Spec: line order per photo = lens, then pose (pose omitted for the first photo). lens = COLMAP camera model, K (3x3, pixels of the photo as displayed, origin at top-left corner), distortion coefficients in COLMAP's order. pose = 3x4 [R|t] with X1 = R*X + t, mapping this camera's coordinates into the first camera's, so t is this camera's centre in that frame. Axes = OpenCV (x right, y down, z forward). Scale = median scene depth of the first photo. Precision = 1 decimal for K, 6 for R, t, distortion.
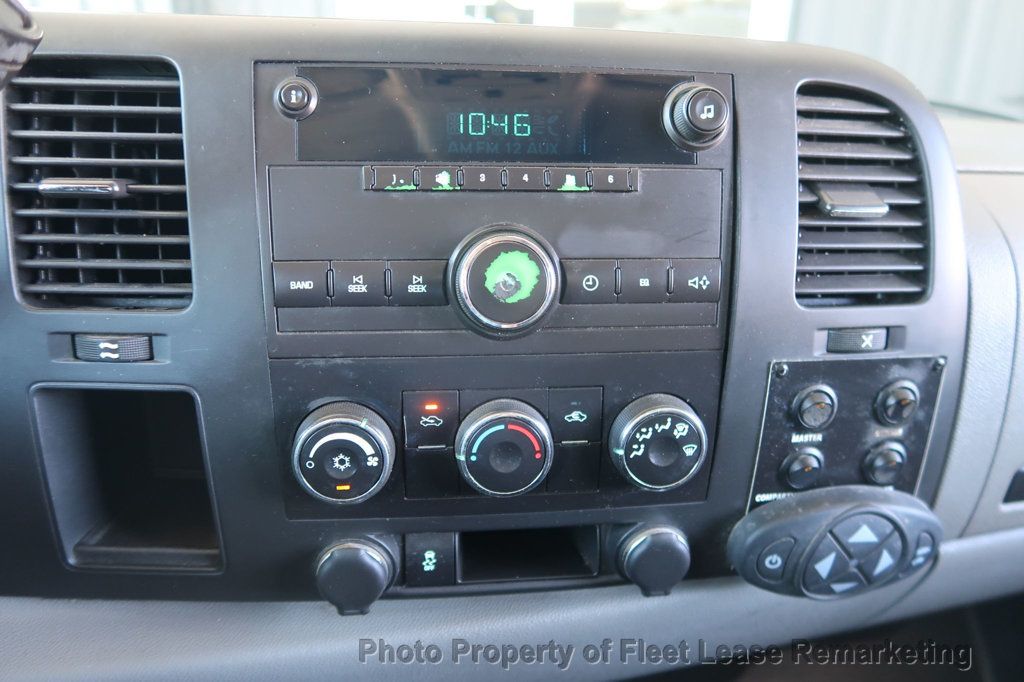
lens RADIAL K [[709.4, 0, 511.5], [0, 709.4, 335.7], [0, 0, 1]] dist [-0.028321, 0.007710]
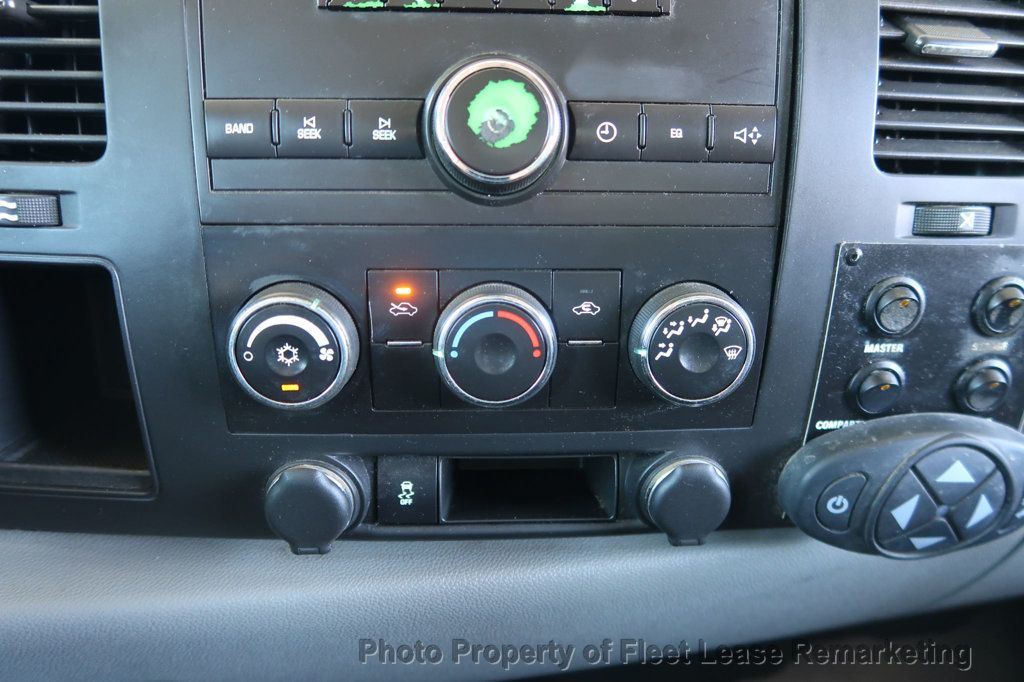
lens RADIAL K [[709.4, 0, 510.7], [0, 709.4, 339.6], [0, 0, 1]] dist [-0.028321, 0.007710]
pose [[0.998379, 0.013540, -0.055280, 0.050124], [-0.013101, 0.999880, 0.008300, 0.142205], [0.055386, -0.007562, 0.998436, 0.206664]]
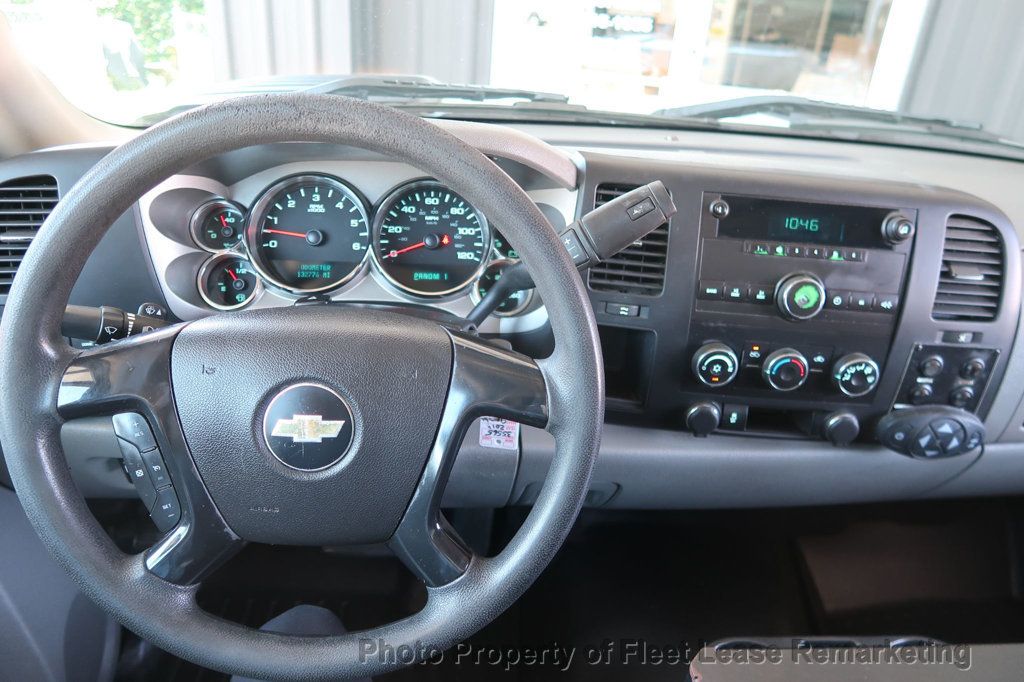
lens RADIAL K [[709.4, 0, 509.5], [0, 709.4, 343.7], [0, 0, 1]] dist [-0.028321, 0.007710]
pose [[0.990216, 0.101359, -0.095914, -0.653732], [-0.089363, 0.988495, 0.122033, -0.114426], [0.107179, -0.112268, 0.987881, -1.259180]]
